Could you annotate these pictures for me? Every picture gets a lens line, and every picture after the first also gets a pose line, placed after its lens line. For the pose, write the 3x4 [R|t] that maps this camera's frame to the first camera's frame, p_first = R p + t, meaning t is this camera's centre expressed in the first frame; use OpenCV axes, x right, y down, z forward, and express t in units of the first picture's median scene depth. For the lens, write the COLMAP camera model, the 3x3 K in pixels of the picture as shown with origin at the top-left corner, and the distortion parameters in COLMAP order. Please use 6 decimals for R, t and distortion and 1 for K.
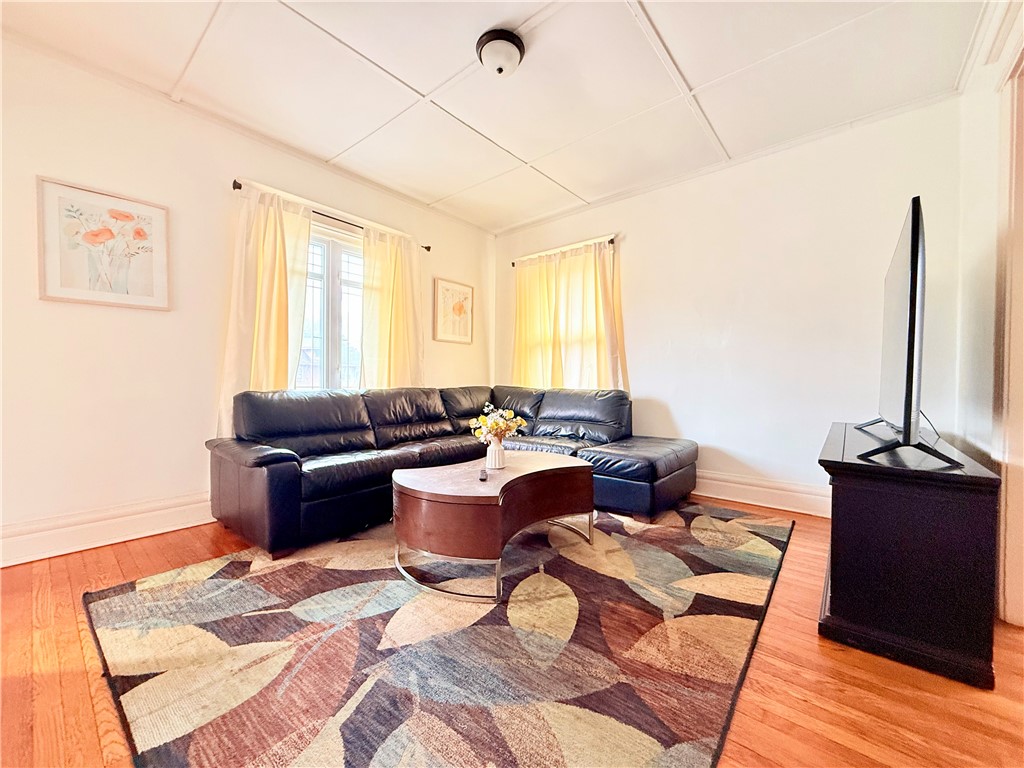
lens RADIAL K [[414.7, 0, 509.3], [0, 414.7, 382.1], [0, 0, 1]] dist [0.012043, -0.000141]
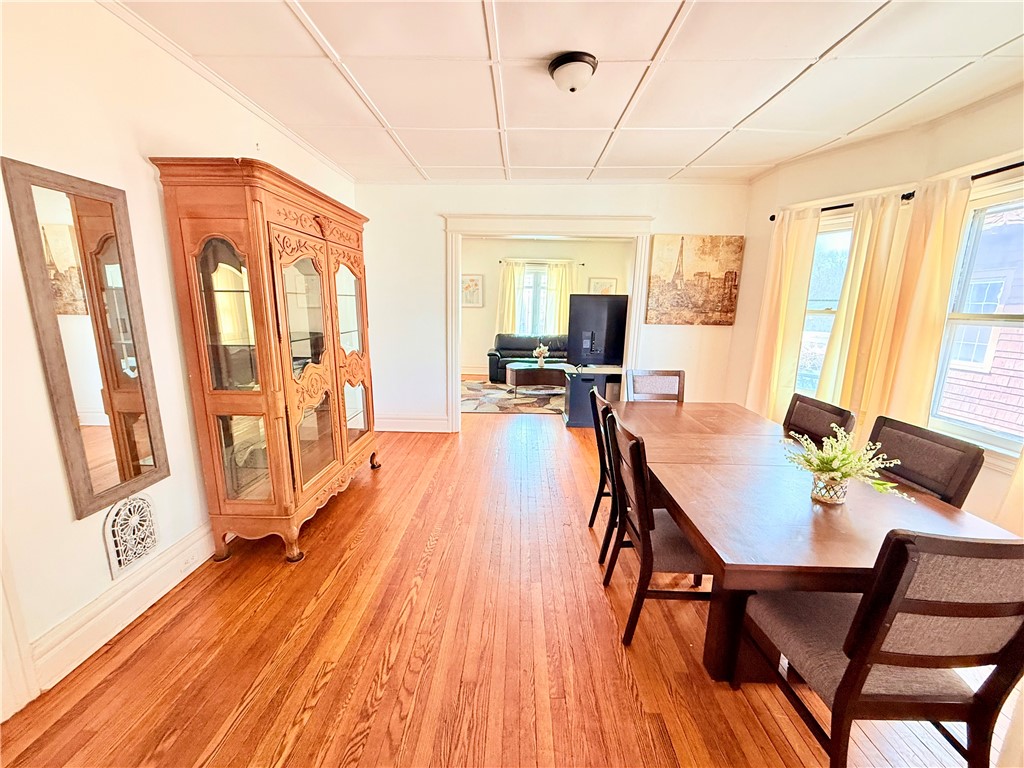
lens RADIAL K [[414.7, 0, 511.1], [0, 414.7, 387.2], [0, 0, 1]] dist [0.012043, -0.000141]
pose [[0.624273, 0.156496, -0.765370, 1.736668], [-0.021753, 0.982832, 0.183218, -0.142110], [0.780903, -0.097729, 0.616960, -0.808913]]
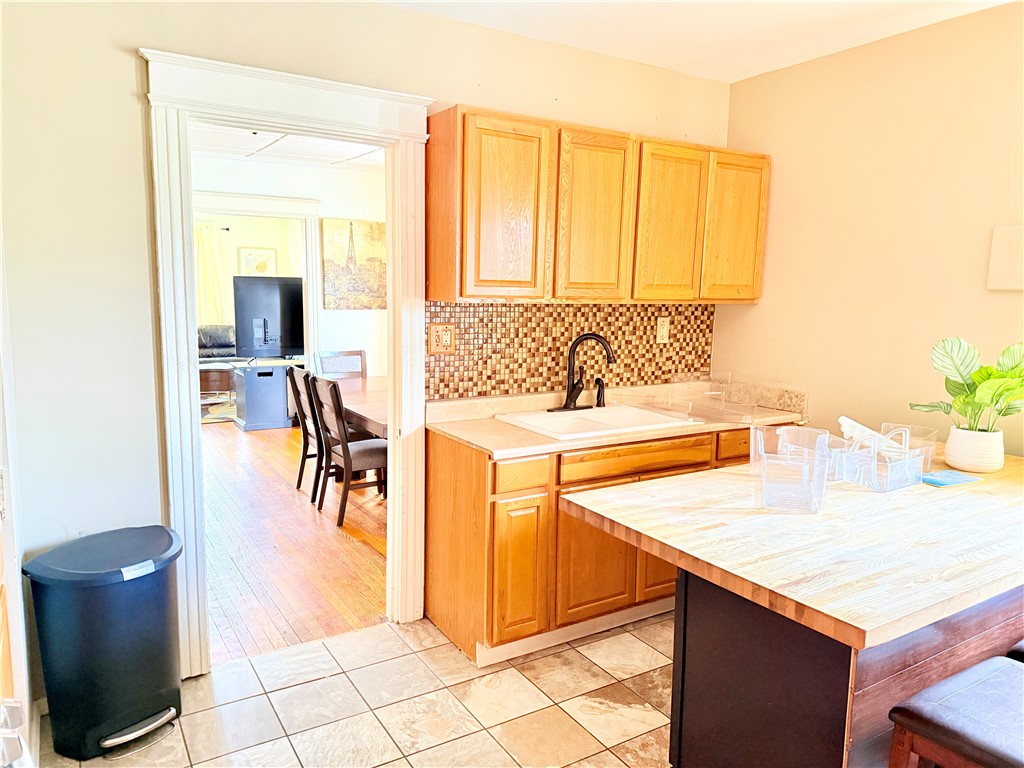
lens RADIAL K [[727.5, 0, 511.6], [0, 727.5, 394.0], [0, 0, 1]] dist [0.081759, -0.001732]
pose [[0.948371, 0.056110, -0.312160, 2.695333], [-0.013238, 0.990372, 0.137797, -0.191346], [0.316886, -0.126550, 0.939983, -2.377349]]
